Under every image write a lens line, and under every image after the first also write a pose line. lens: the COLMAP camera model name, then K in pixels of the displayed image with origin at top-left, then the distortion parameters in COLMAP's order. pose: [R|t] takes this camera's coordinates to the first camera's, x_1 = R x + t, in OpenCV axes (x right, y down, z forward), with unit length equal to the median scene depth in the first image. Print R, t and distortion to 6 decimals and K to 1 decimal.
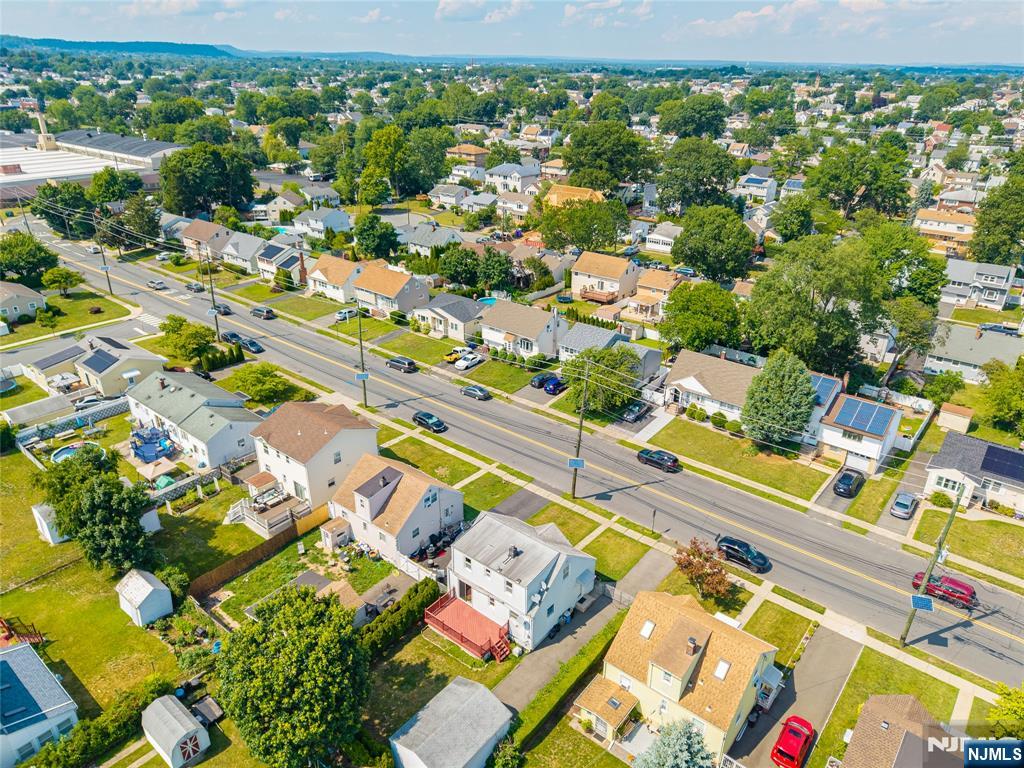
lens RADIAL K [[699.3, 0, 512.0], [0, 699.3, 384.0], [0, 0, 1]] dist [0.124300, -0.307735]
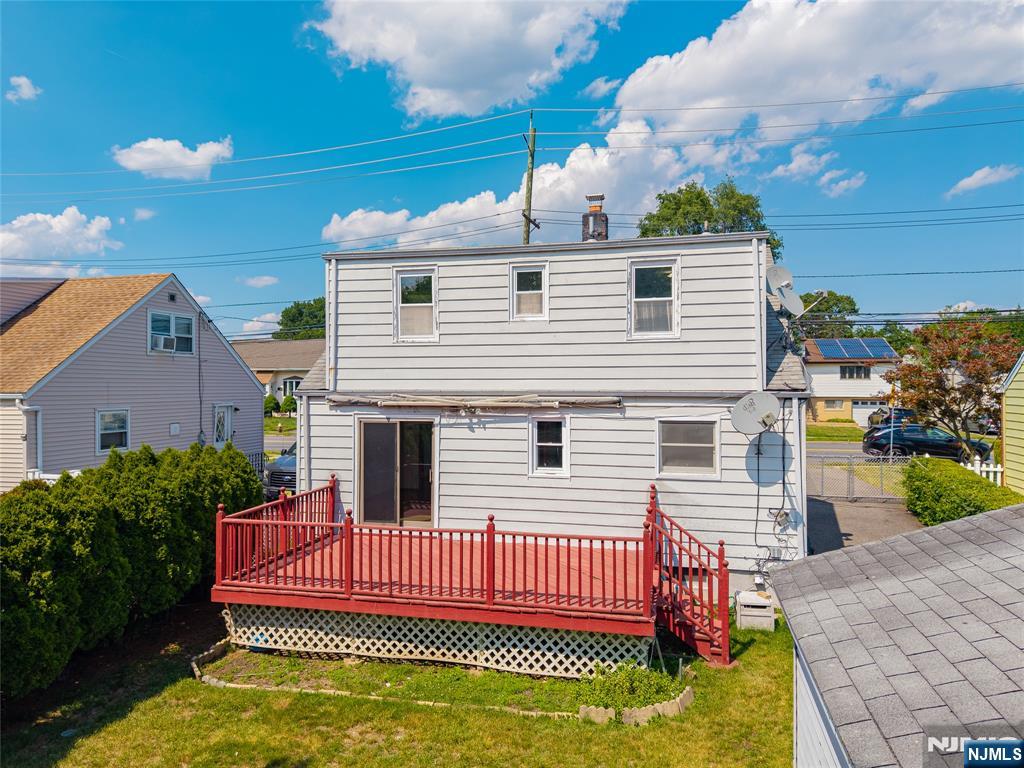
lens RADIAL K [[695.4, 0, 512.0], [0, 695.4, 384.0], [0, 0, 1]] dist [0.010274, 0.001123]
pose [[0.900269, -0.008706, 0.435248, -0.112832], [0.190905, 0.906435, -0.376738, 0.315226], [-0.391244, 0.422256, 0.817697, 0.696057]]
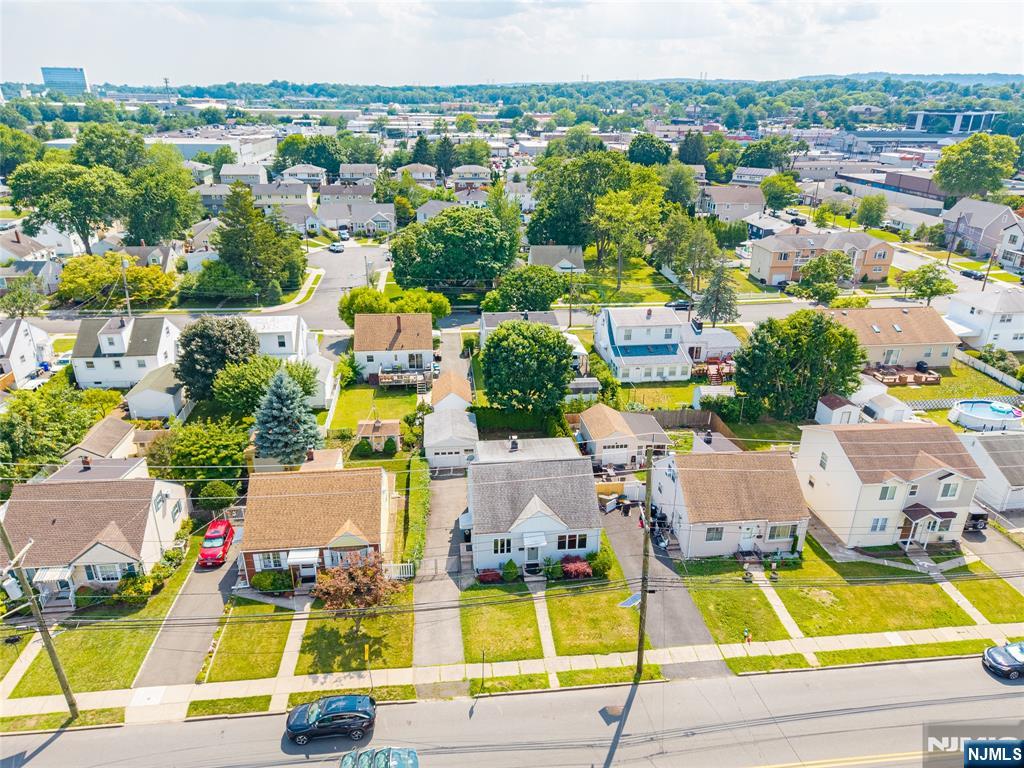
lens RADIAL K [[702.1, 0, 512.6], [0, 702.1, 380.4], [0, 0, 1]] dist [0.029131, -0.021890]
pose [[-0.695297, 0.250951, -0.673488, 0.531297], [-0.319910, 0.731057, 0.602672, -0.348709], [0.643599, 0.634491, -0.428020, 1.137273]]
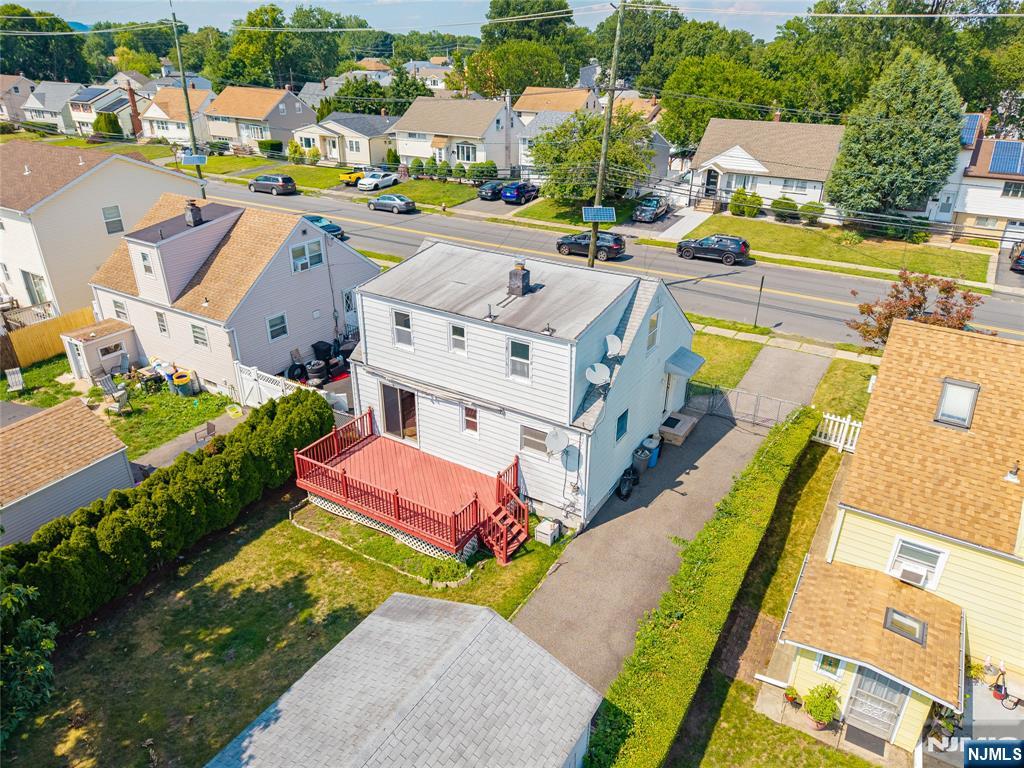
lens RADIAL K [[702.1, 0, 512.6], [0, 702.1, 380.4], [0, 0, 1]] dist [0.029131, -0.021890]
pose [[0.991377, -0.054817, 0.119021, -0.042398], [0.053625, 0.998474, 0.013199, 0.240639], [-0.119563, -0.006702, 0.992804, 0.520248]]
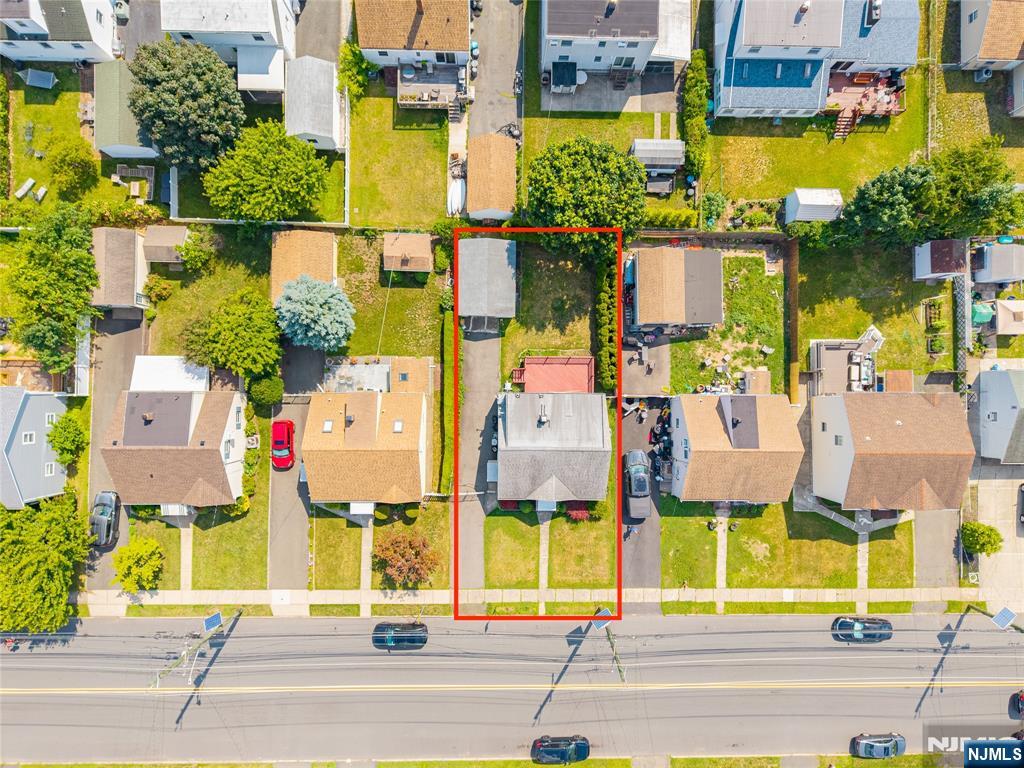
lens RADIAL K [[702.1, 0, 512.6], [0, 702.1, 380.4], [0, 0, 1]] dist [0.029131, -0.021890]
pose [[-0.774686, 0.631187, -0.038284, 0.031339], [-0.299300, -0.312667, 0.901476, -0.532800], [0.557030, 0.709819, 0.431132, 0.423054]]
